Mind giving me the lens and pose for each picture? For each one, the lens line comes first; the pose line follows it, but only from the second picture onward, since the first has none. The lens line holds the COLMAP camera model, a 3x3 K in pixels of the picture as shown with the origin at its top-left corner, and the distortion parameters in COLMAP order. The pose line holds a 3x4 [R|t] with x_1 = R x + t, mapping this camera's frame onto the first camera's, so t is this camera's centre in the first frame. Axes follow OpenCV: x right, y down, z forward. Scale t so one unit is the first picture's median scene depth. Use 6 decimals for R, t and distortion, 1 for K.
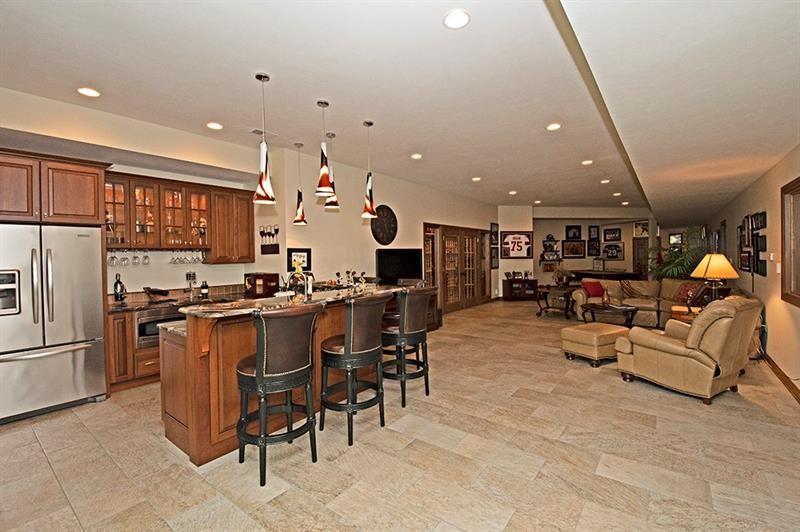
lens RADIAL K [[352.6, 0, 407.5], [0, 352.6, 258.9], [0, 0, 1]] dist [0.019582, -0.022842]
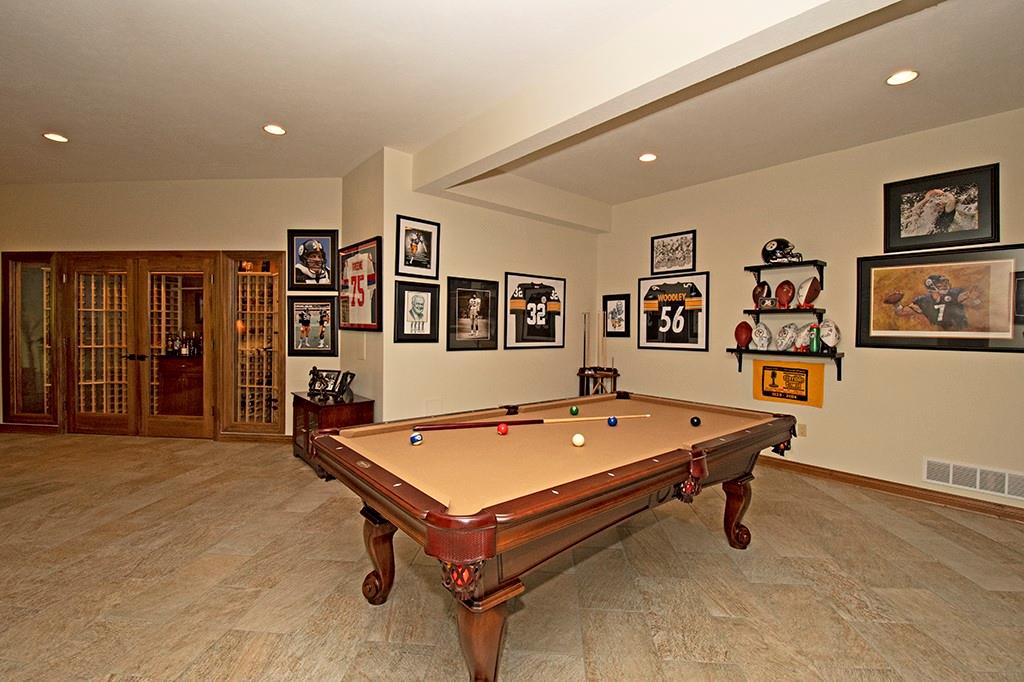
lens RADIAL K [[451.3, 0, 521.6], [0, 451.3, 331.9], [0, 0, 1]] dist [0.019582, -0.022842]
pose [[0.537180, 0.028697, -0.842979, 0.736496], [-0.029300, 0.999453, 0.015353, -0.009900], [0.842959, 0.016452, 0.537727, 0.907692]]
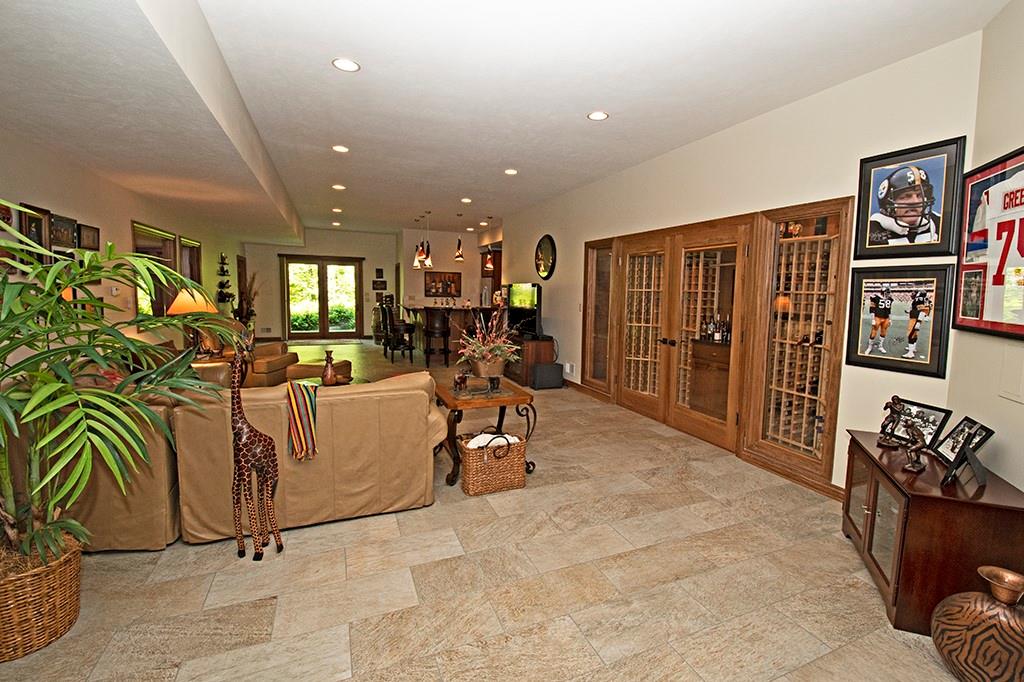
lens RADIAL K [[451.3, 0, 521.6], [0, 451.3, 331.9], [0, 0, 1]] dist [0.019582, -0.022842]
pose [[-0.506030, 0.083333, -0.858481, 0.577242], [-0.022112, 0.993741, 0.109496, -0.019149], [0.862232, 0.074391, -0.501021, 0.920194]]
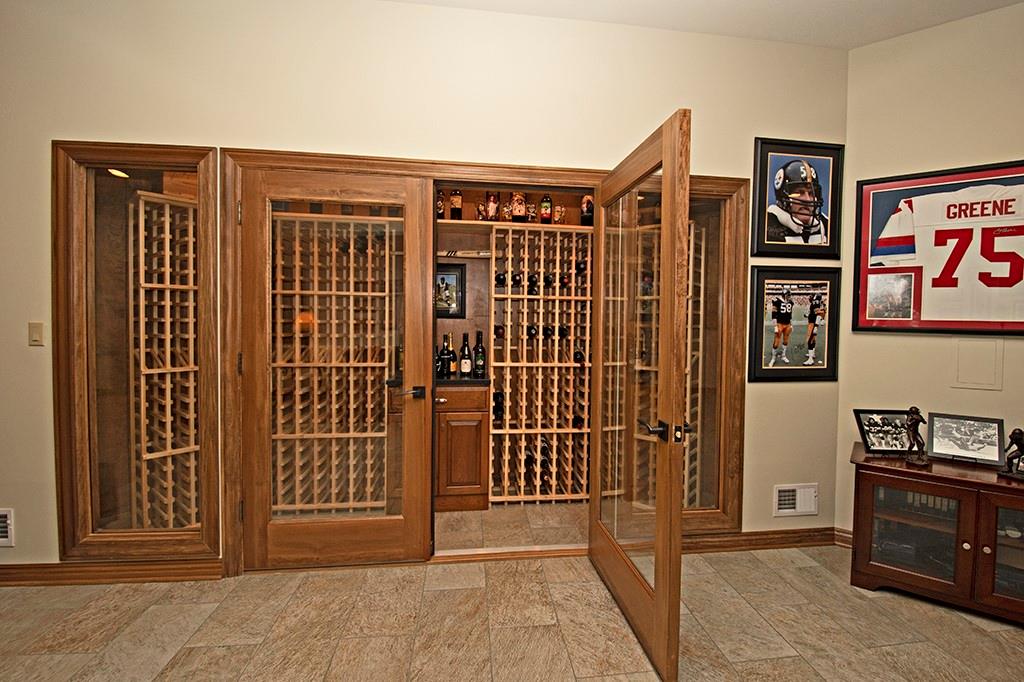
lens RADIAL K [[451.3, 0, 521.6], [0, 451.3, 331.9], [0, 0, 1]] dist [0.019582, -0.022842]
pose [[0.698080, 0.034104, -0.715207, 0.311368], [-0.029665, 0.999385, 0.018700, 0.001250], [0.715405, 0.008162, 0.698662, 0.702484]]
